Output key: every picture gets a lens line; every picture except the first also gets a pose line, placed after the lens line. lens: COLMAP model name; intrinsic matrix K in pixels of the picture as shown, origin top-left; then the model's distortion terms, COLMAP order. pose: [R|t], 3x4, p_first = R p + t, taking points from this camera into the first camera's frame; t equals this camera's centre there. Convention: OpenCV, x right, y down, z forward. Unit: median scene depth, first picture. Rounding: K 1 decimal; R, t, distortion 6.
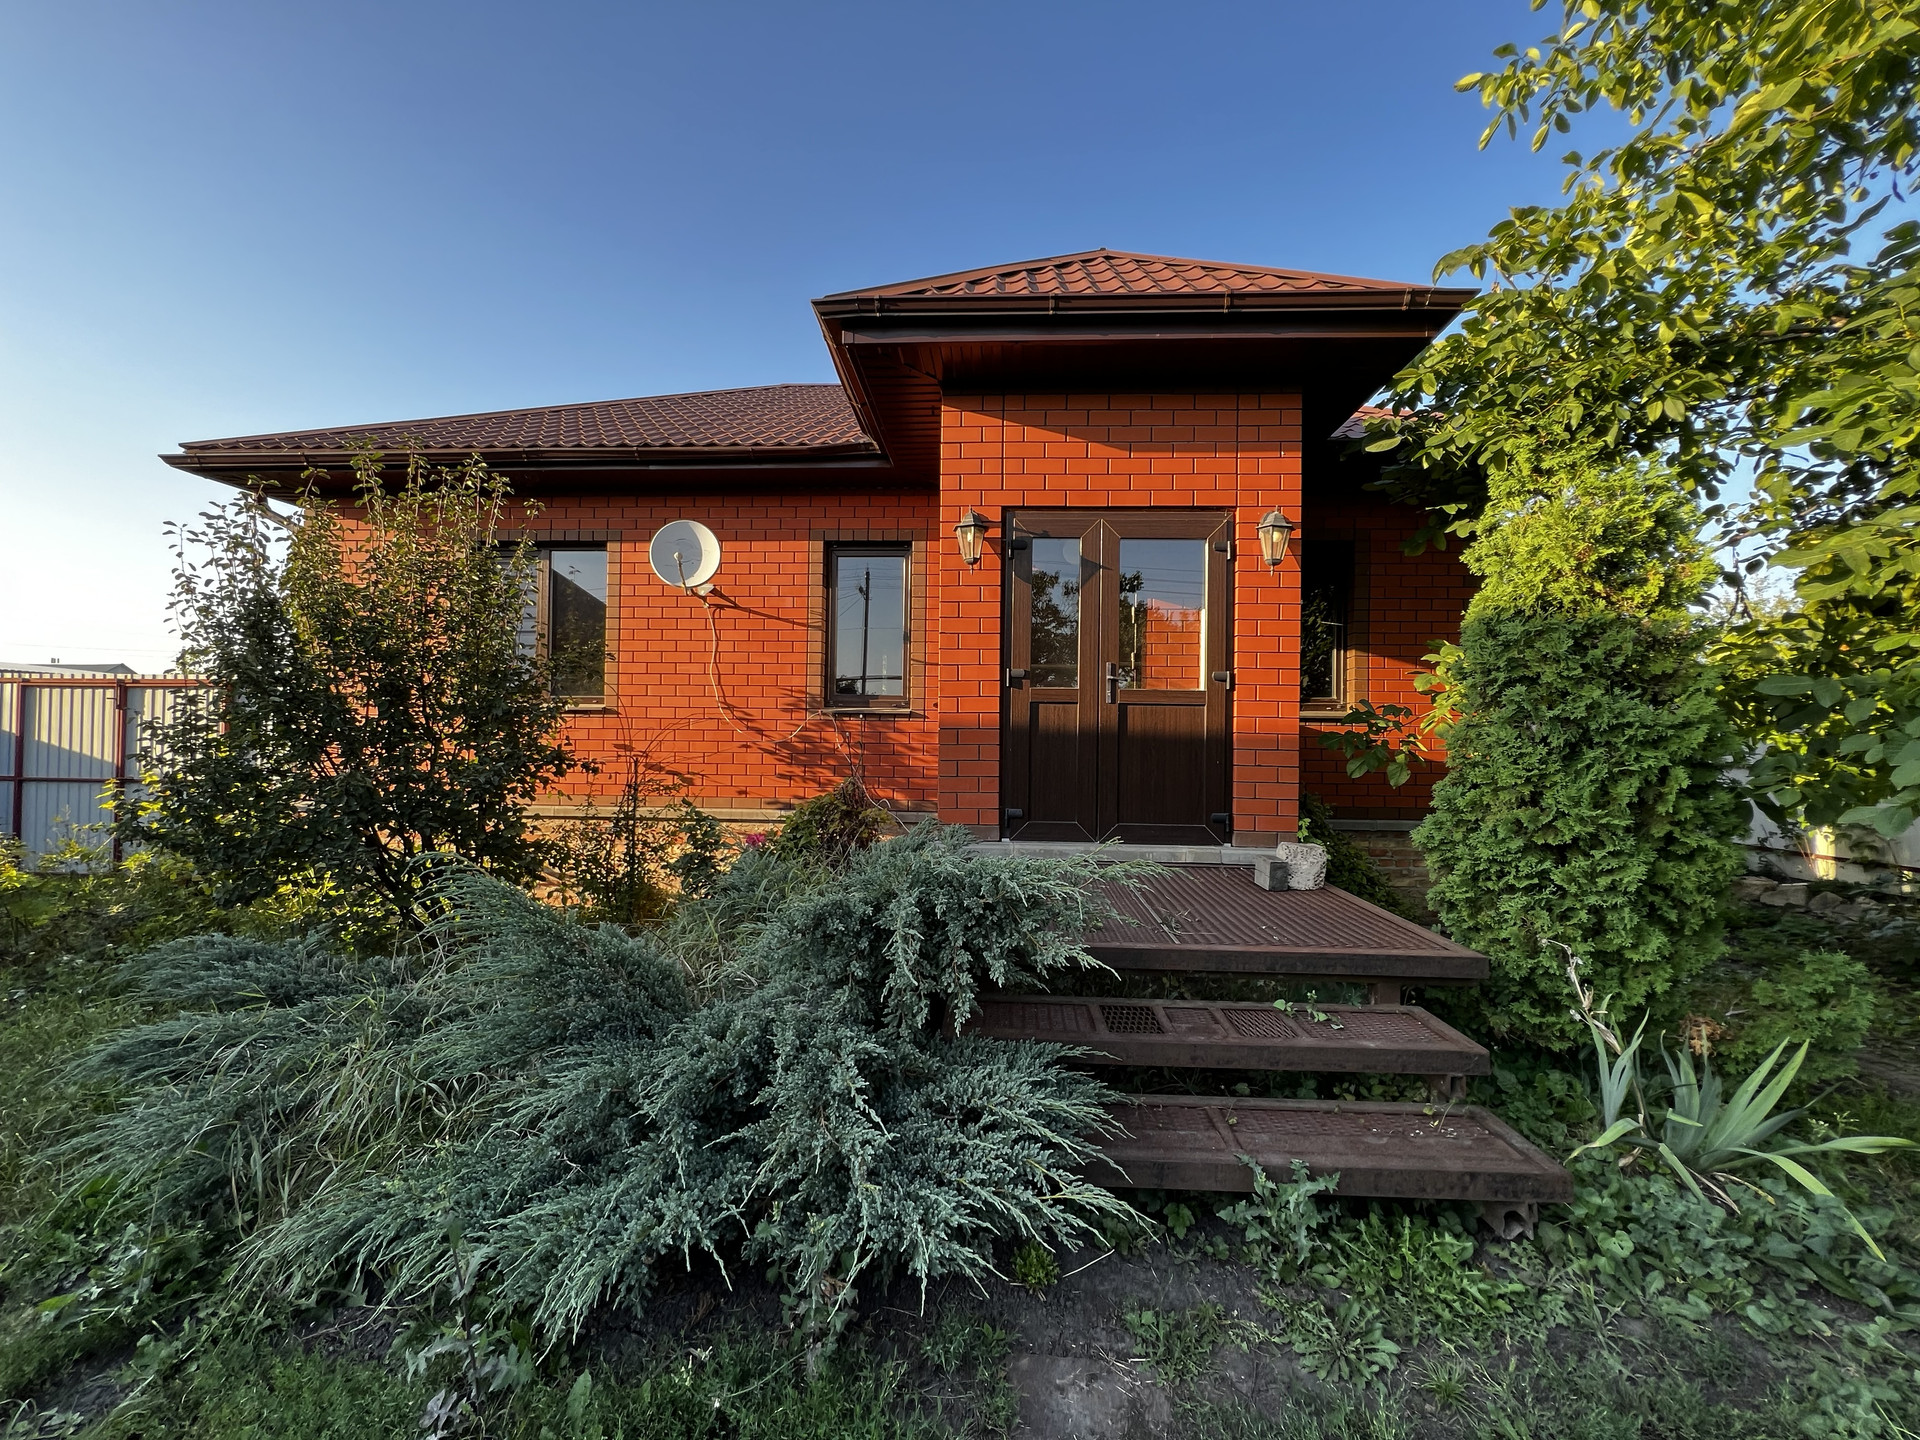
lens RADIAL K [[779.1, 0, 959.9], [0, 779.1, 723.0], [0, 0, 1]] dist [0.002834, 0.000240]
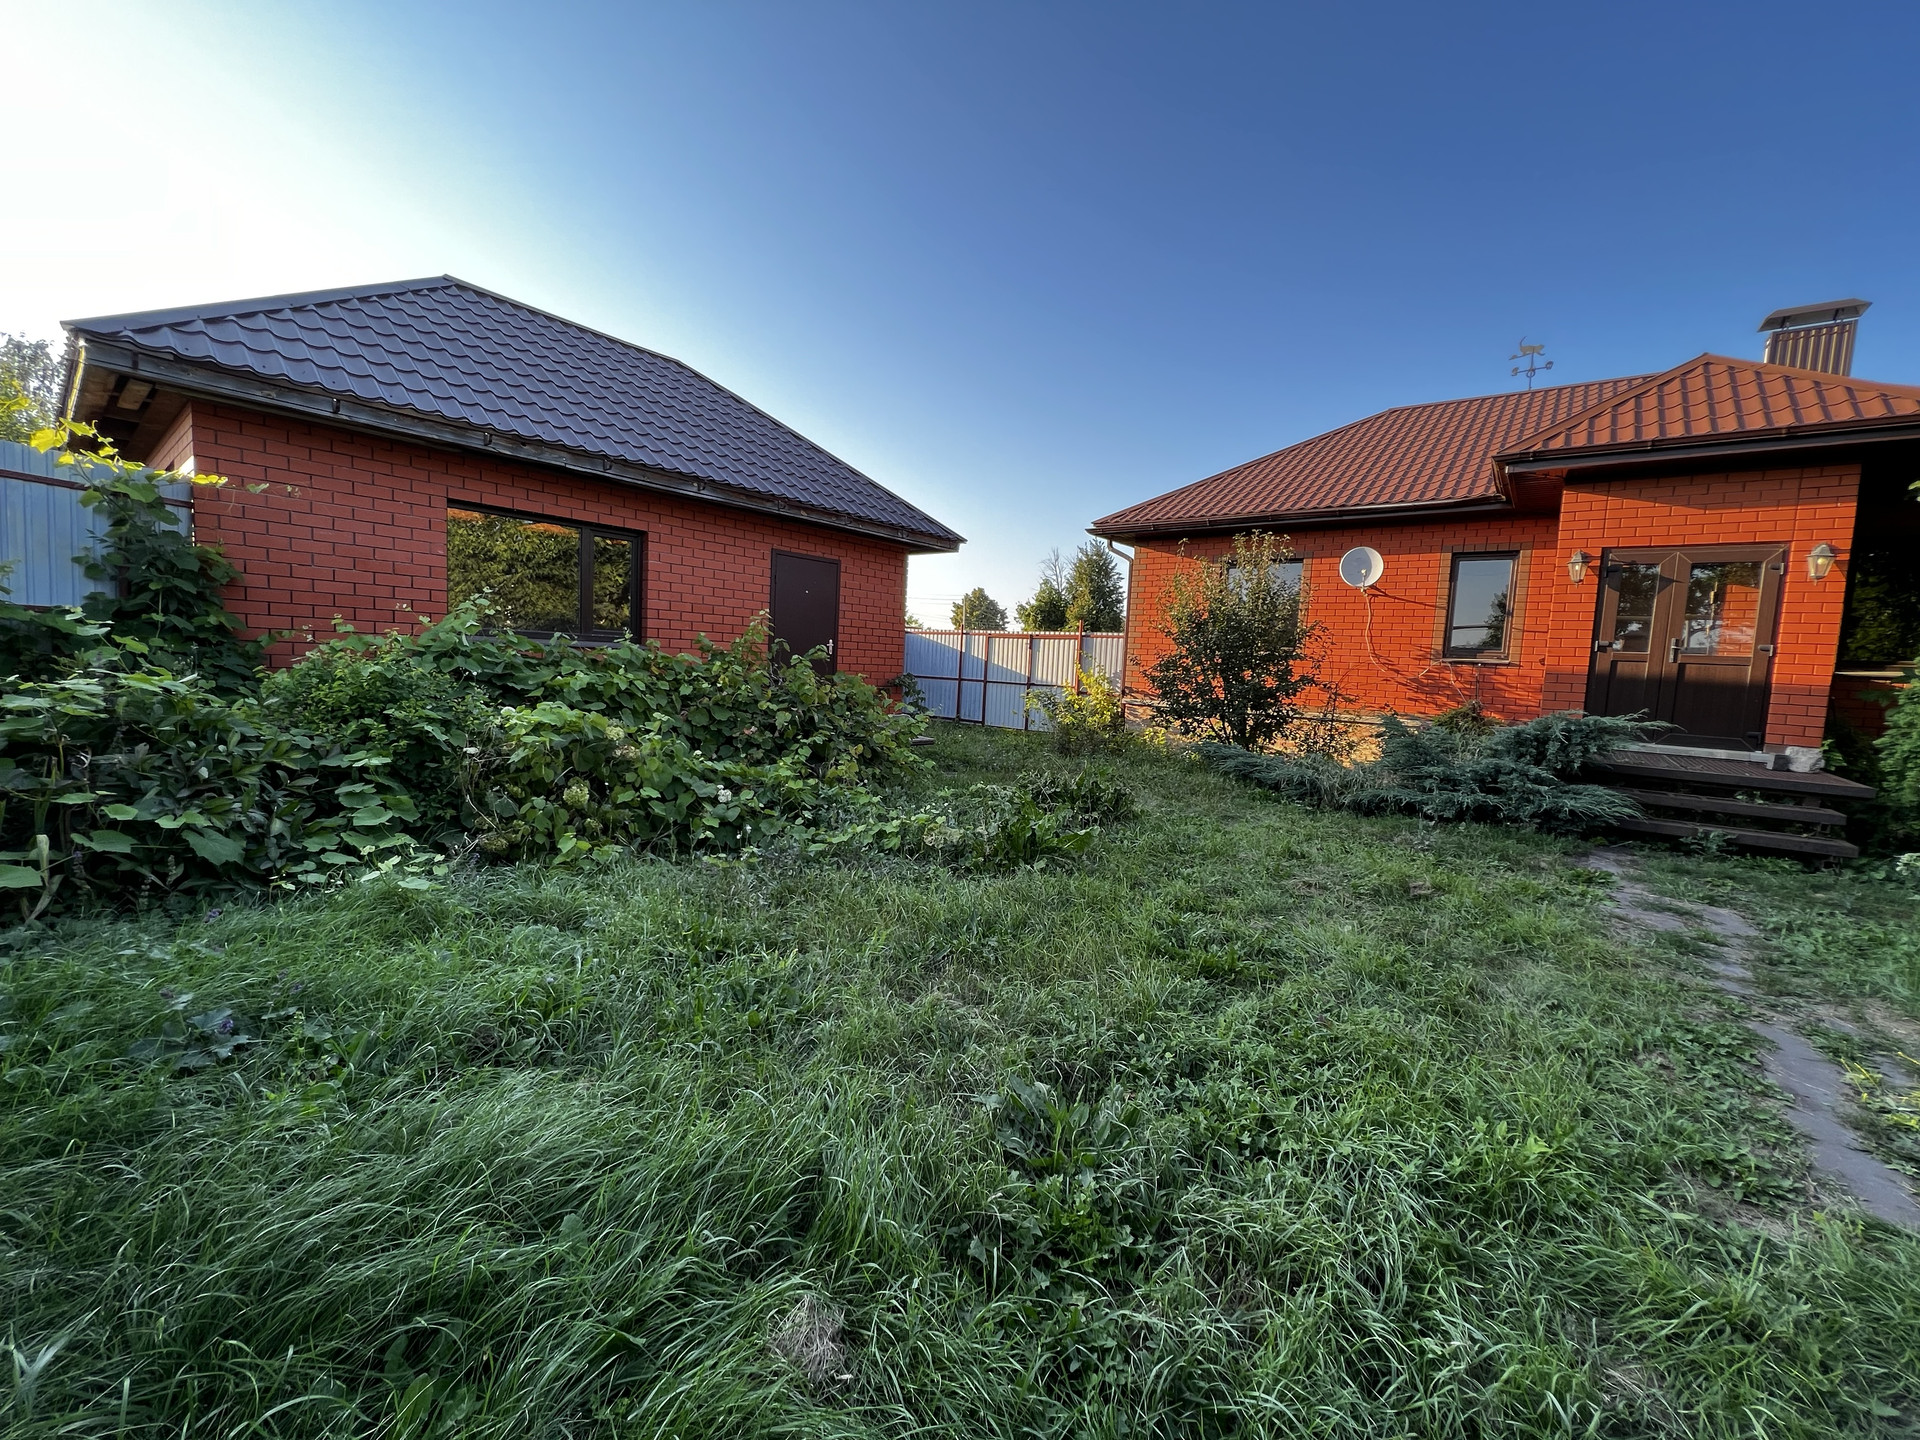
lens RADIAL K [[779.1, 0, 961.8], [0, 779.1, 722.5], [0, 0, 1]] dist [0.002834, 0.000240]
pose [[0.829712, 0.073346, -0.553353, -0.139422], [-0.029505, 0.995707, 0.087738, 0.001069], [0.557412, -0.056471, 0.828313, -1.271392]]
